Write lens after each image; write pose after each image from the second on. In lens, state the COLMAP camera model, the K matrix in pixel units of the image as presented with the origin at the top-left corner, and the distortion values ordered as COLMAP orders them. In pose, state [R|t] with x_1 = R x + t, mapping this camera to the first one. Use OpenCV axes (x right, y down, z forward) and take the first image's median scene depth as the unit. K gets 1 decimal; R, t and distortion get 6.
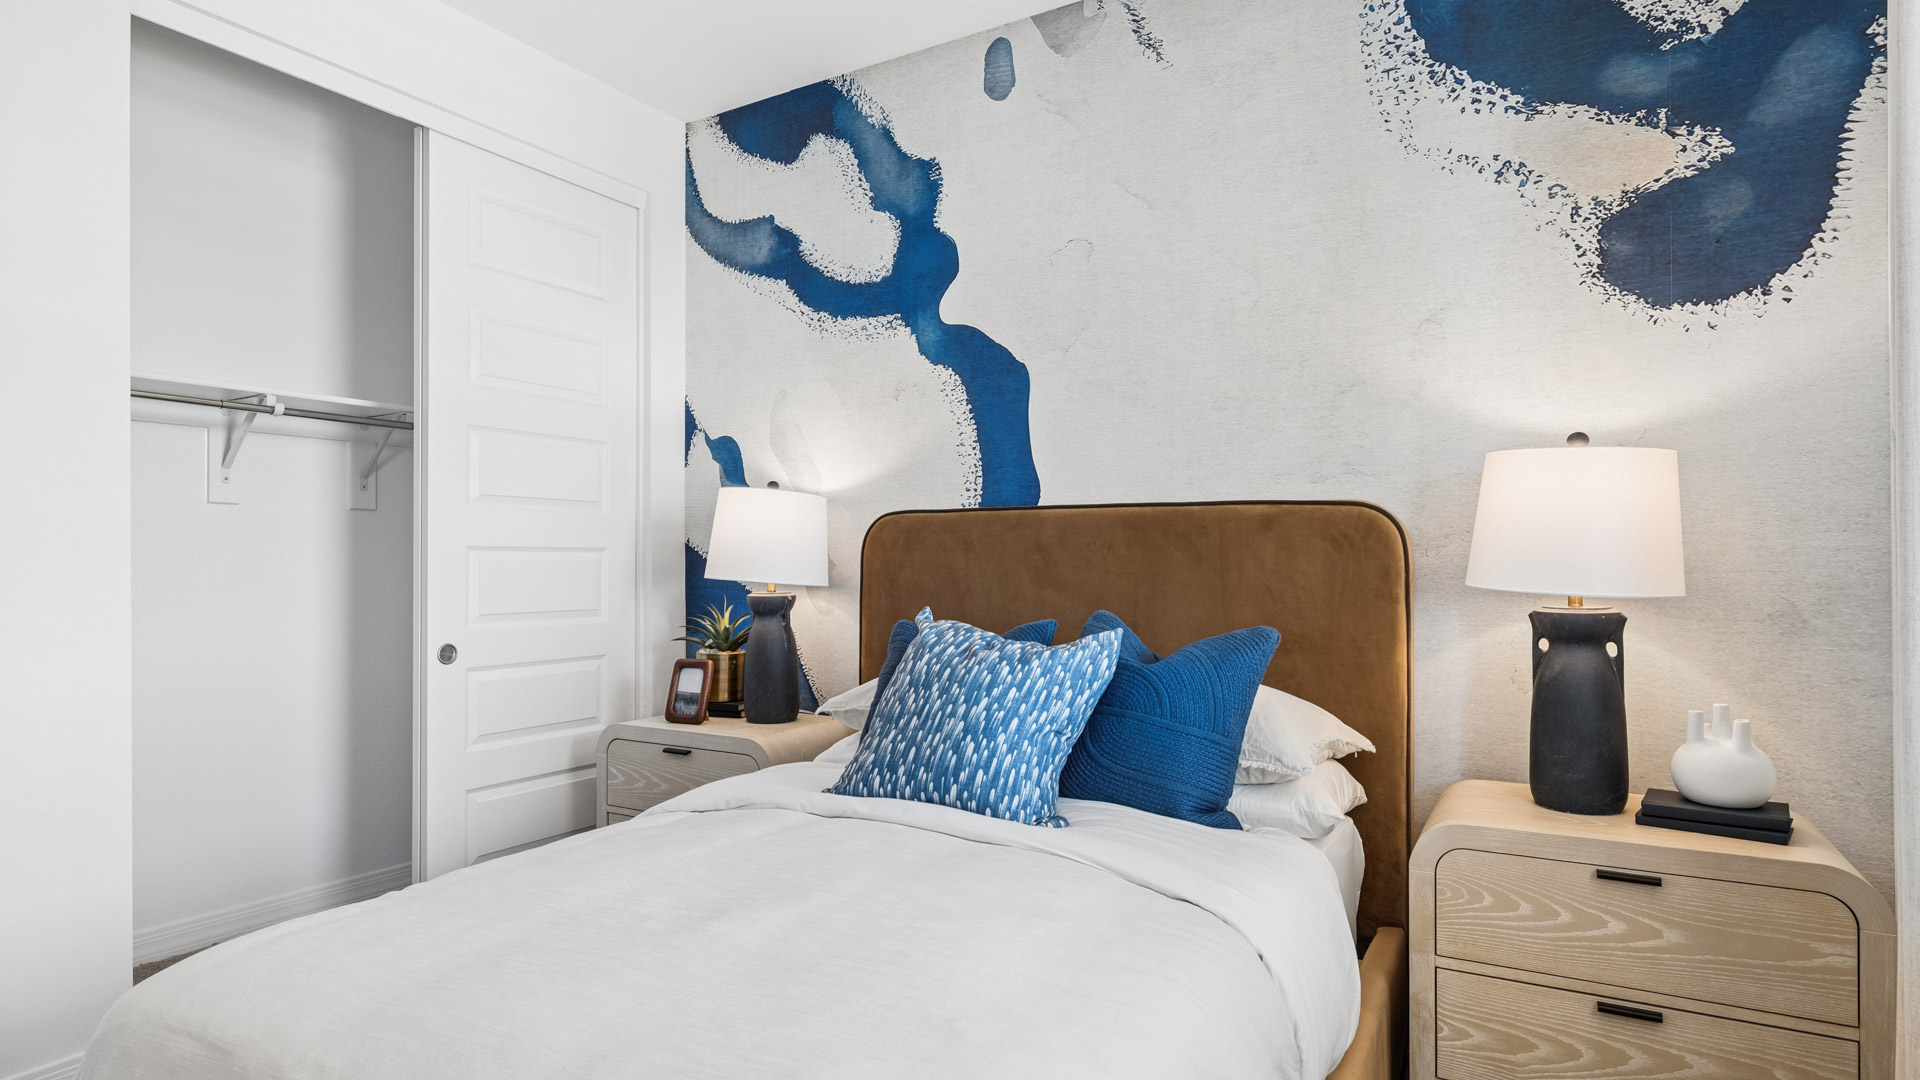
lens RADIAL K [[1013.3, 0, 961.1], [0, 1013.3, 545.4], [0, 0, 1]] dist [0.000324, 0.000919]
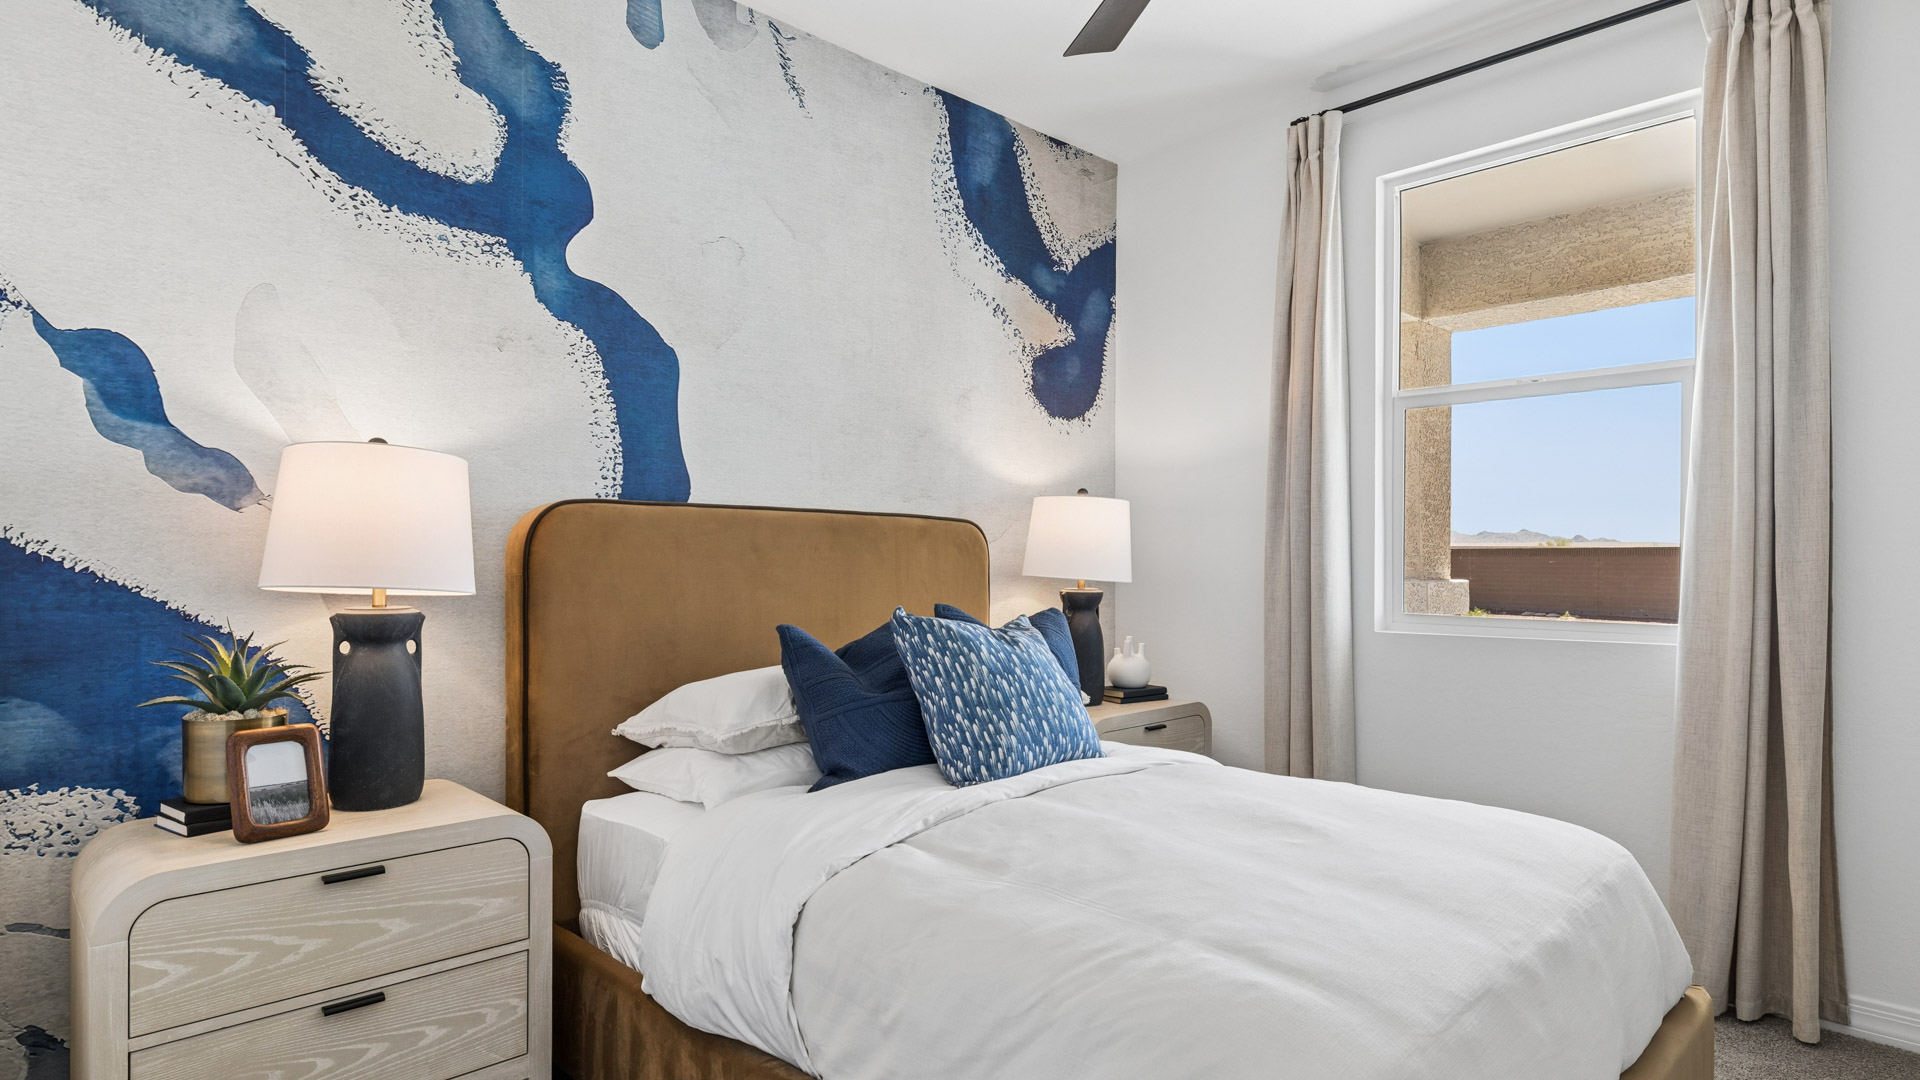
lens RADIAL K [[1042.3, 0, 971.6], [0, 1042.3, 543.5], [0, 0, 1]] dist [0.004347, 0.000460]
pose [[0.265861, 0.020880, 0.963785, -0.755764], [-0.017984, 0.999699, -0.016698, 0.009590], [-0.963844, -0.012893, 0.266156, 0.465146]]
